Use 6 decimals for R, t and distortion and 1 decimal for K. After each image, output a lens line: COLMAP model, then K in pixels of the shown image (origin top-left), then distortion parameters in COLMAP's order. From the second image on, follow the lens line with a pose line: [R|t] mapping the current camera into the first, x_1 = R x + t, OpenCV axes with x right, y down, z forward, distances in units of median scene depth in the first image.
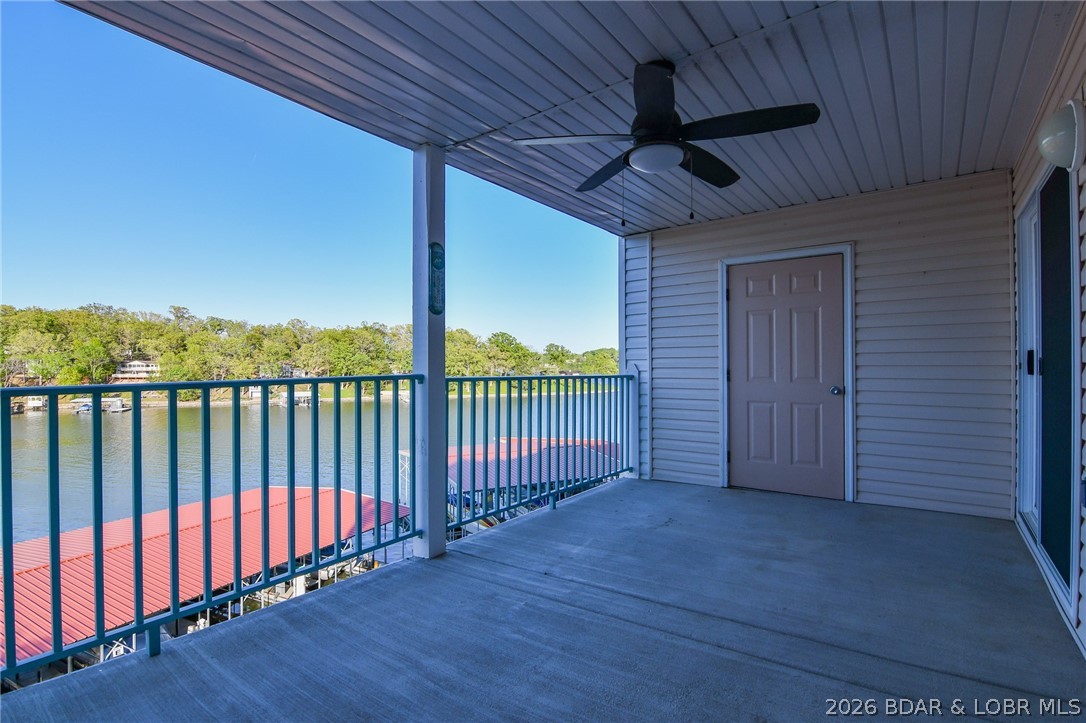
lens RADIAL K [[531.4, 0, 545.9], [0, 531.4, 354.9], [0, 0, 1]] dist [-0.000274, -0.011197]
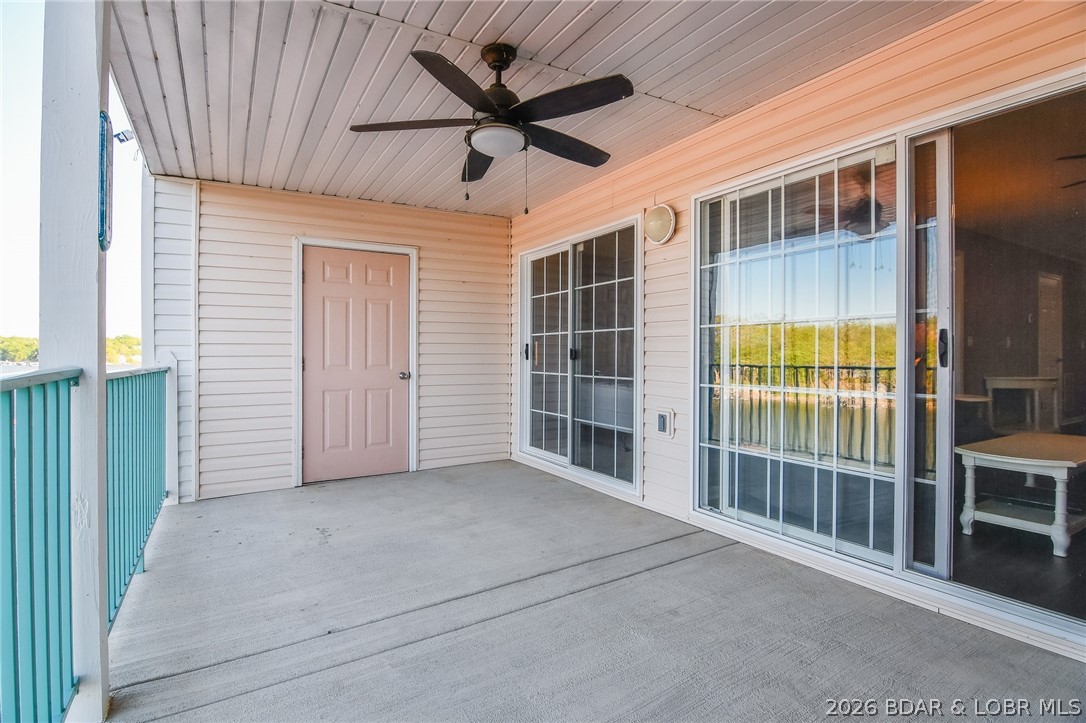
lens RADIAL K [[531.4, 0, 541.7], [0, 531.4, 351.7], [0, 0, 1]] dist [-0.000274, -0.011197]
pose [[0.393176, 0.004733, 0.919451, -0.341882], [-0.018092, 0.999833, 0.002590, 0.007079], [-0.919285, -0.017653, 0.393196, 0.258888]]
